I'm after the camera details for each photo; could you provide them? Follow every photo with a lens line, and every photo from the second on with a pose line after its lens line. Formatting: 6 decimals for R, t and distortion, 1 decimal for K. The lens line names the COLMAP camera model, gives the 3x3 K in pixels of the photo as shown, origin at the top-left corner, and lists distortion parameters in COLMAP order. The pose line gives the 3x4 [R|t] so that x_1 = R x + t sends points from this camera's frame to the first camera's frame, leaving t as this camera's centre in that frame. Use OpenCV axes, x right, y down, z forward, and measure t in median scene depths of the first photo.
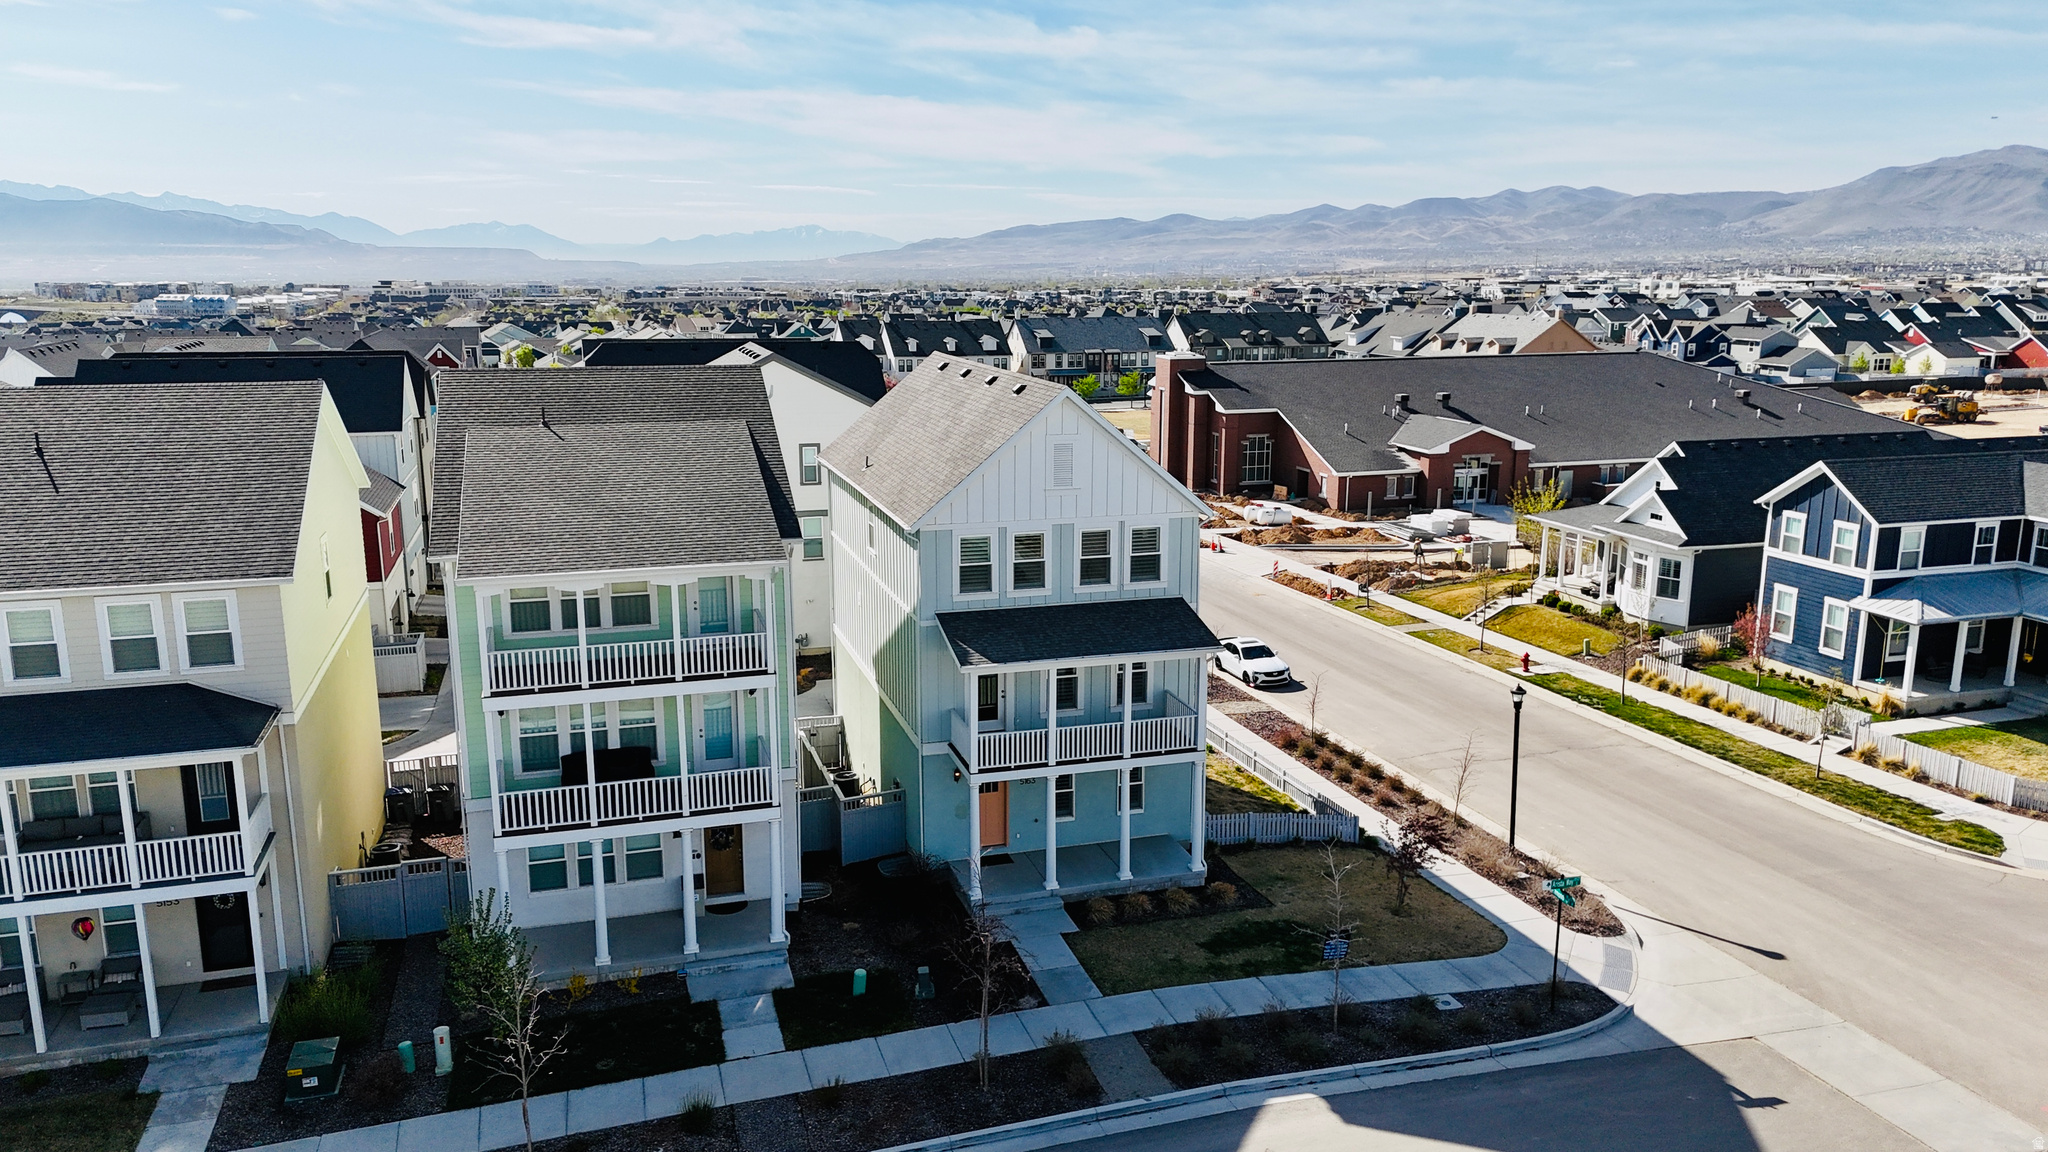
lens RADIAL K [[1519.2, 0, 1024.6], [0, 1519.2, 588.6], [0, 0, 1]] dist [0.067148, -0.059022]
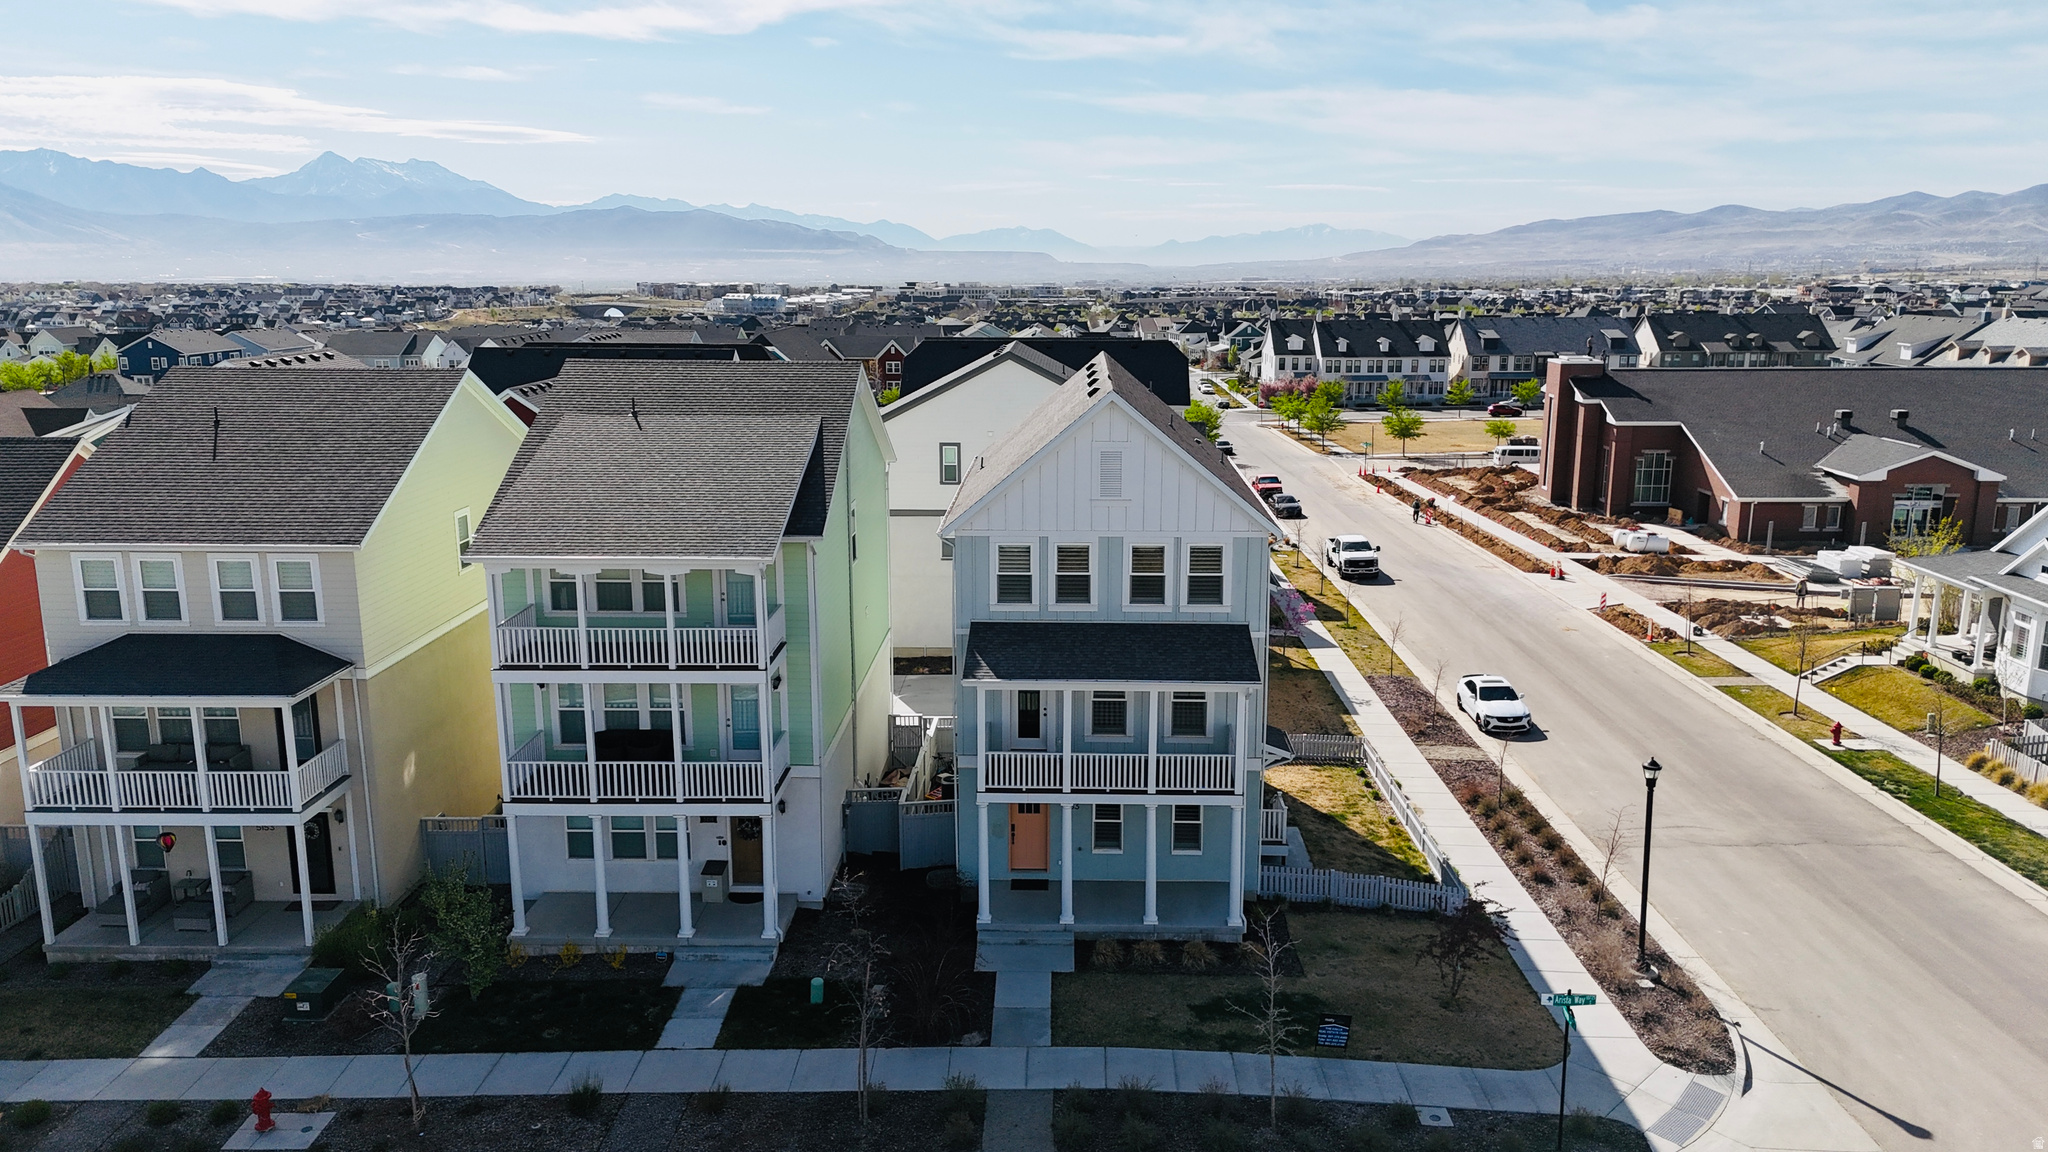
lens RADIAL K [[1519.2, 0, 1016.7], [0, 1519.2, 589.1], [0, 0, 1]] dist [0.067148, -0.059022]
pose [[0.946329, 0.066908, -0.316204, 0.265690], [-0.066745, 0.997705, 0.011360, -0.016914], [0.316238, 0.010355, 0.948623, 0.092737]]
